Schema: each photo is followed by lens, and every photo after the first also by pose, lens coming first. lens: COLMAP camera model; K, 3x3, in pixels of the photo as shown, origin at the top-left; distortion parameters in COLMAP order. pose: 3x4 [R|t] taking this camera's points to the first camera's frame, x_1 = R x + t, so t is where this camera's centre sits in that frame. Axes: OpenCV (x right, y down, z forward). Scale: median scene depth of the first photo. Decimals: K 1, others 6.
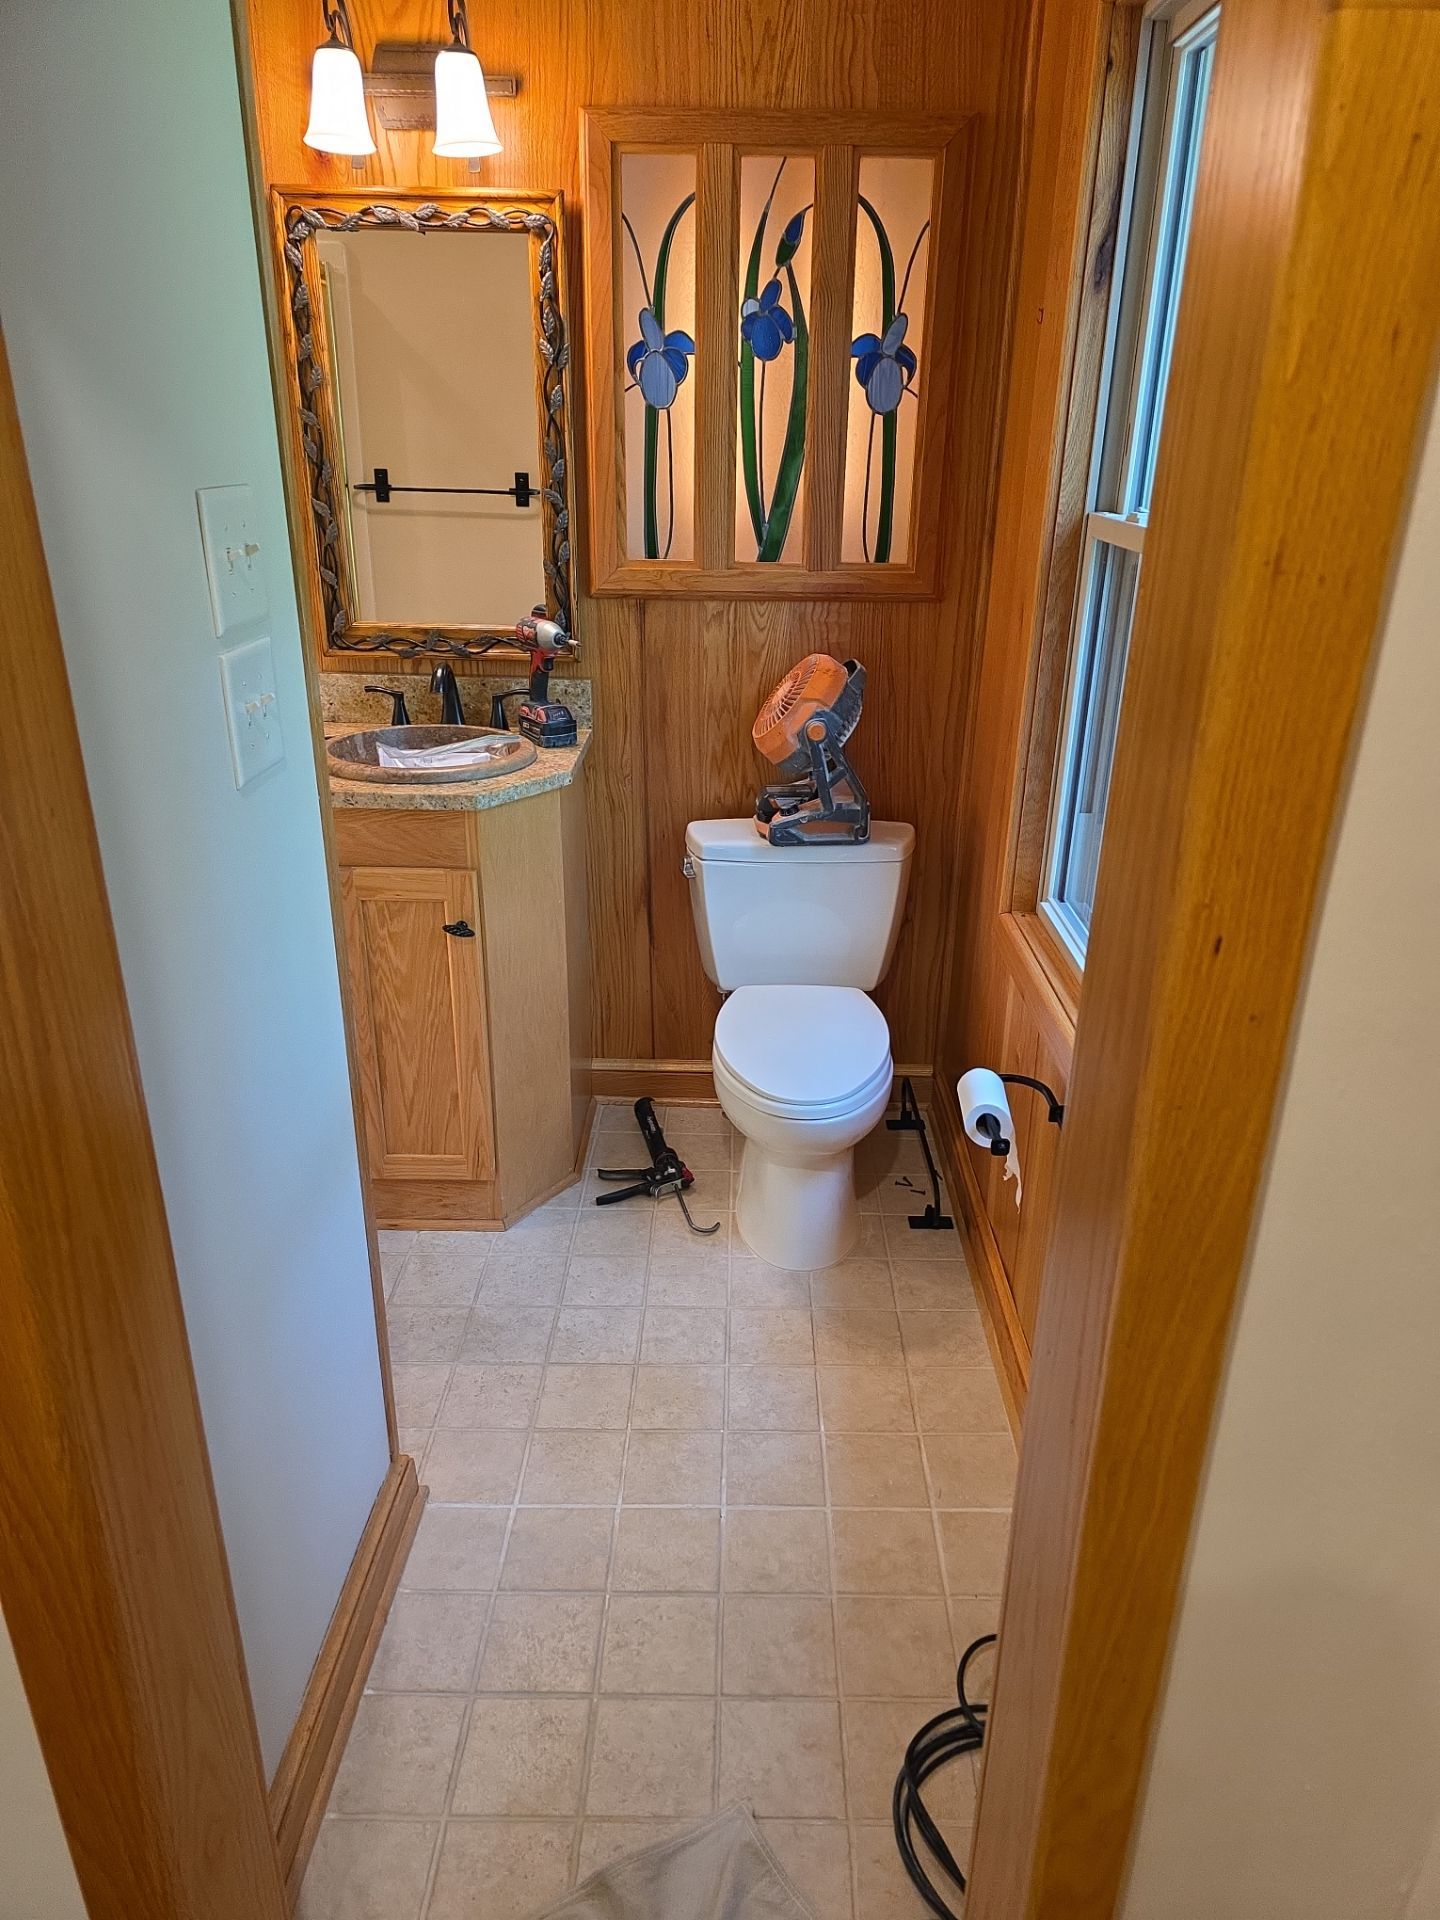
lens RADIAL K [[1263.3, 0, 736.2], [0, 1263.3, 970.9], [0, 0, 1]] dist [0.047004, -0.045163]
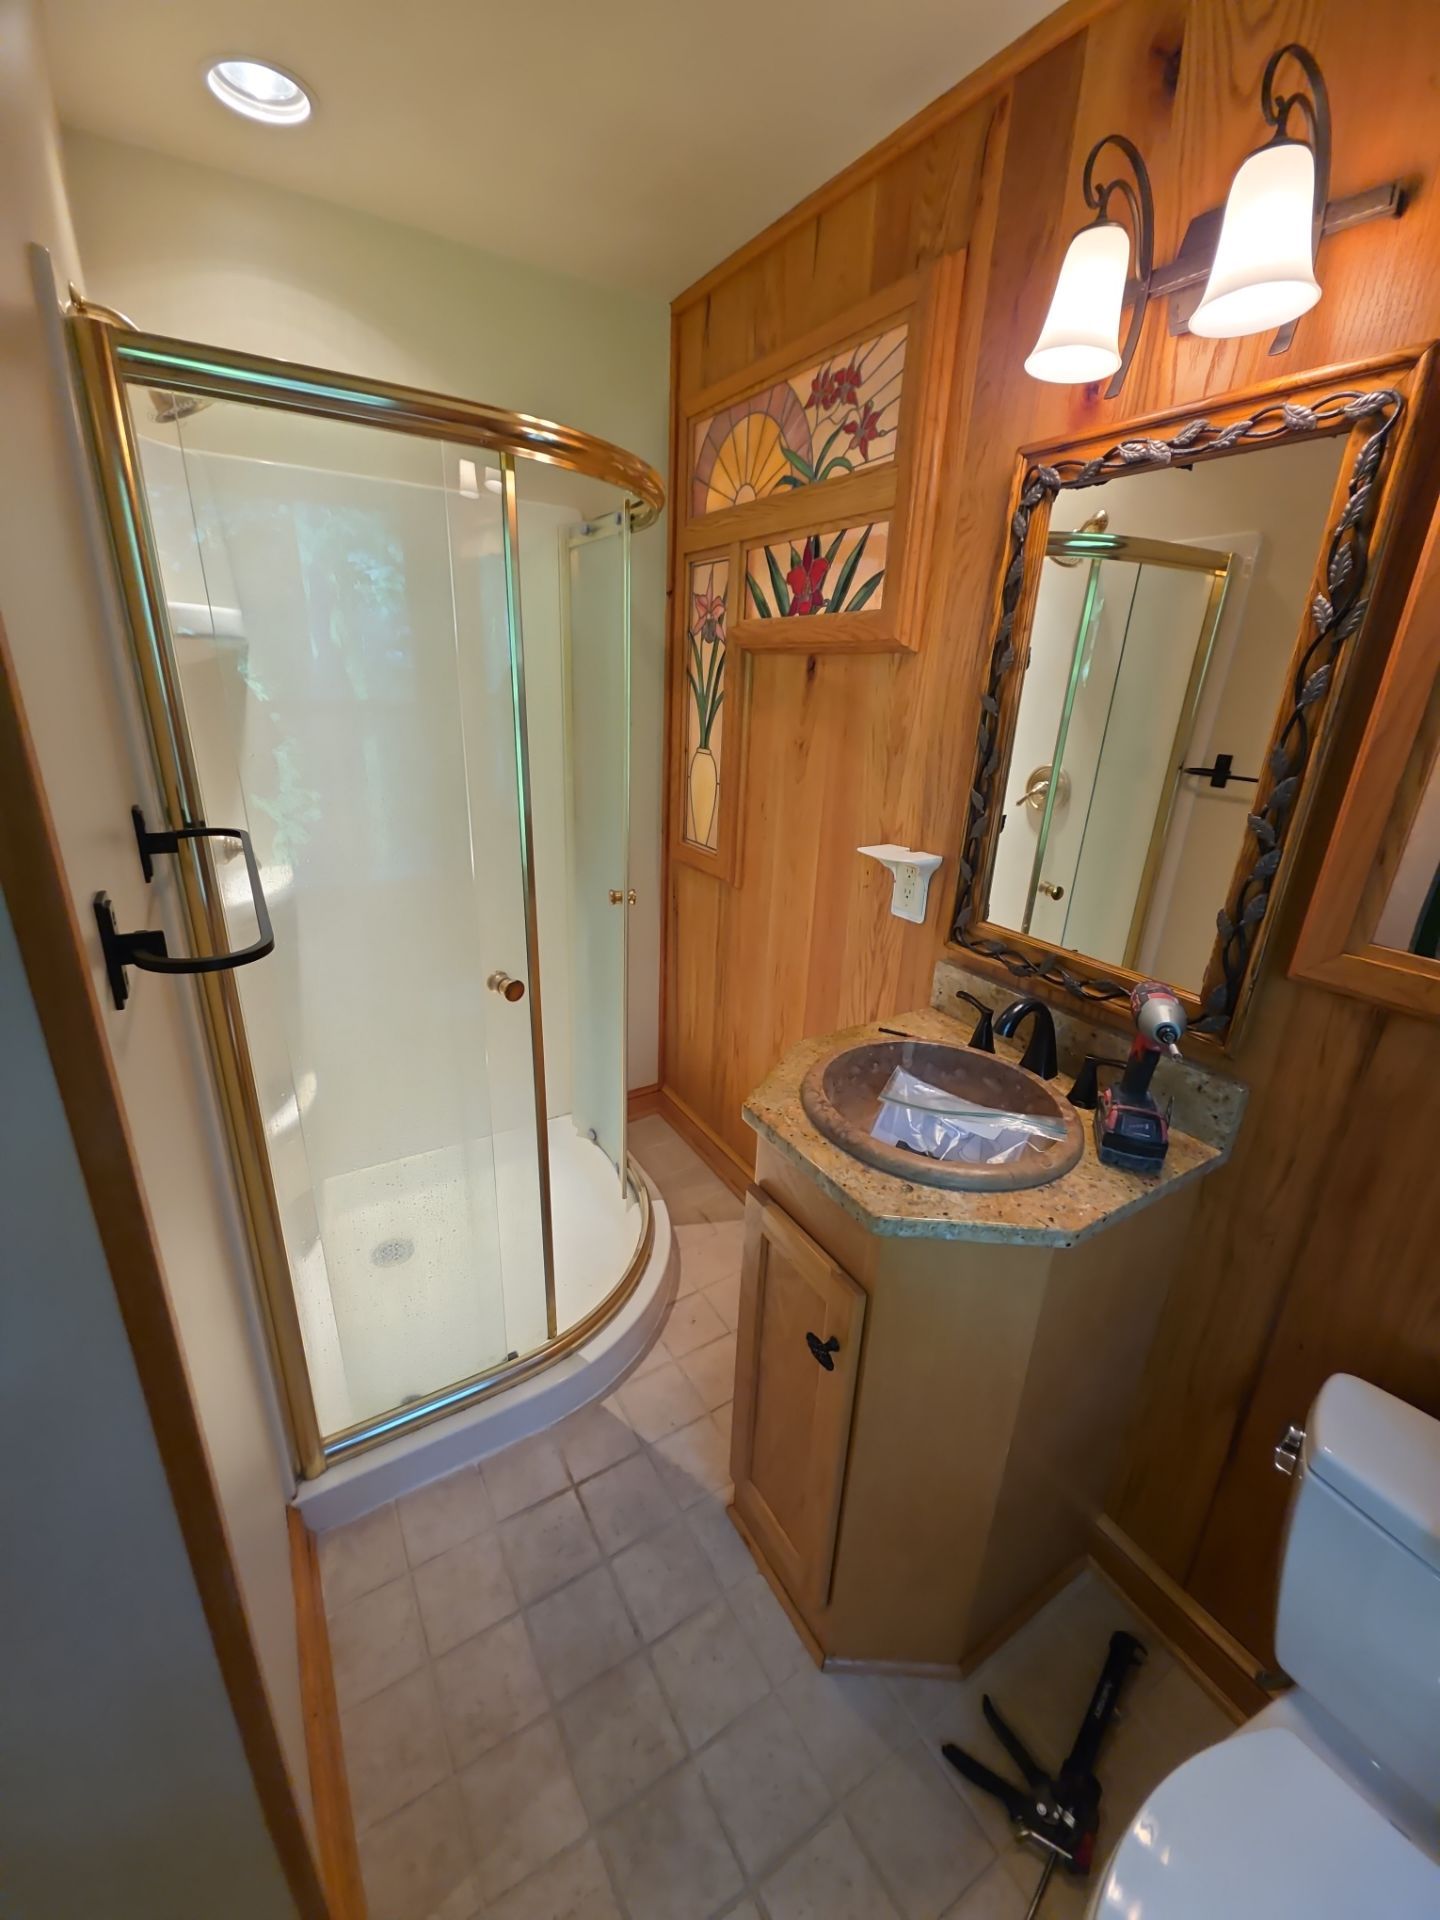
lens RADIAL K [[764.3, 0, 711.8], [0, 764.3, 949.2], [0, 0, 1]] dist [0.009833, -0.006845]
pose [[0.524190, 0.288709, -0.801169, 0.044891], [-0.360599, 0.927526, 0.098310, -0.268912], [0.771488, 0.237367, 0.590308, 0.601428]]
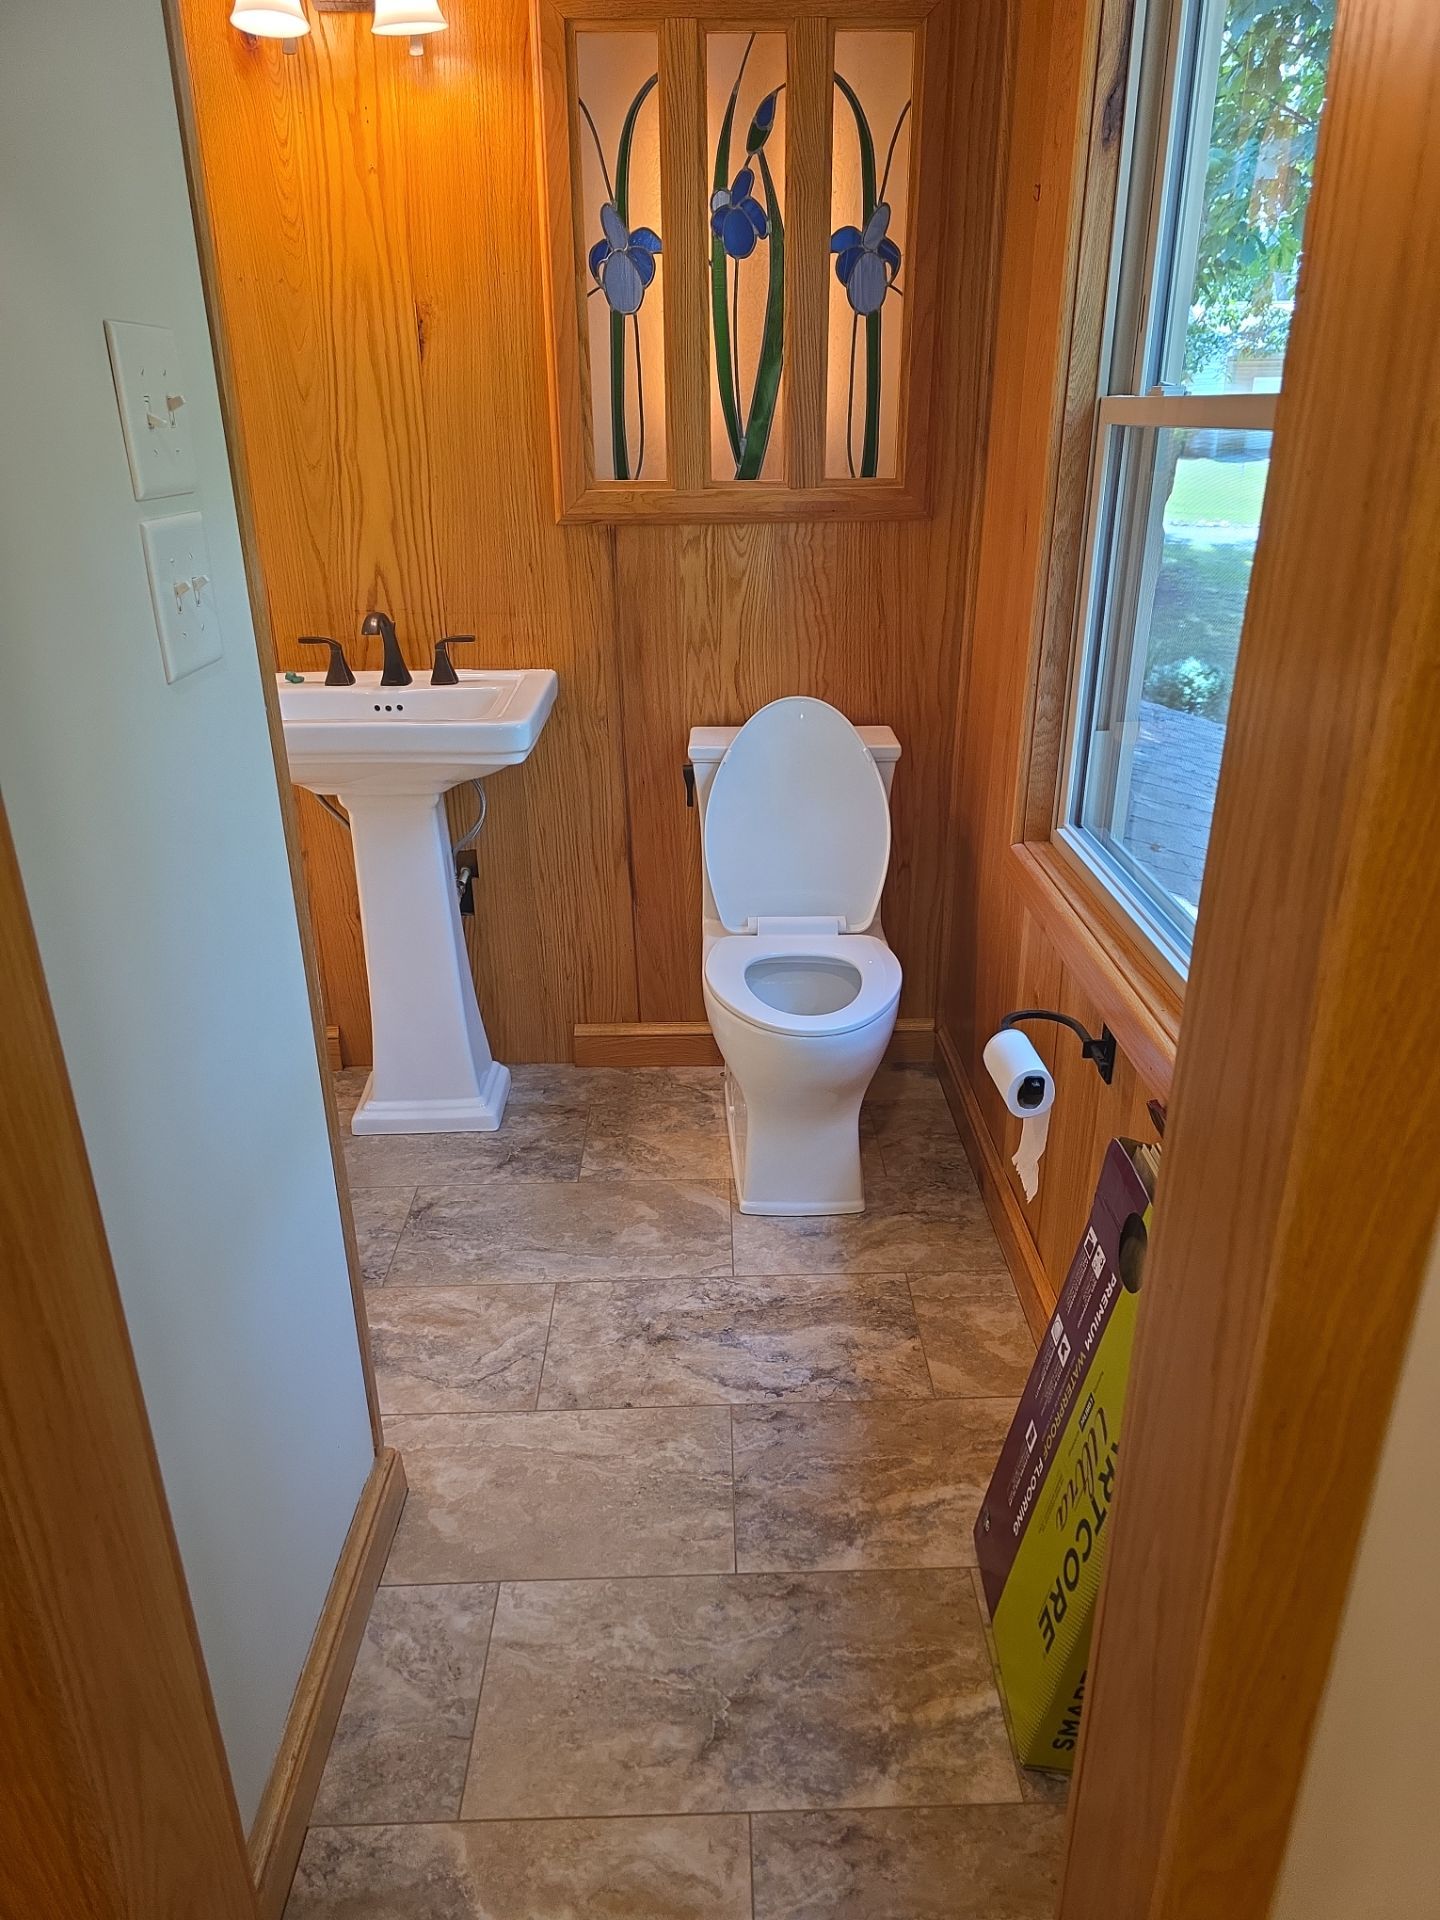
lens RADIAL K [[1263.3, 0, 727.6], [0, 1263.3, 966.9], [0, 0, 1]] dist [0.047004, -0.045163]
pose [[0.999285, -0.033315, 0.017887, -0.019419], [0.033178, 0.999418, 0.007928, 0.030020], [-0.018141, -0.007329, 0.999809, 0.070573]]
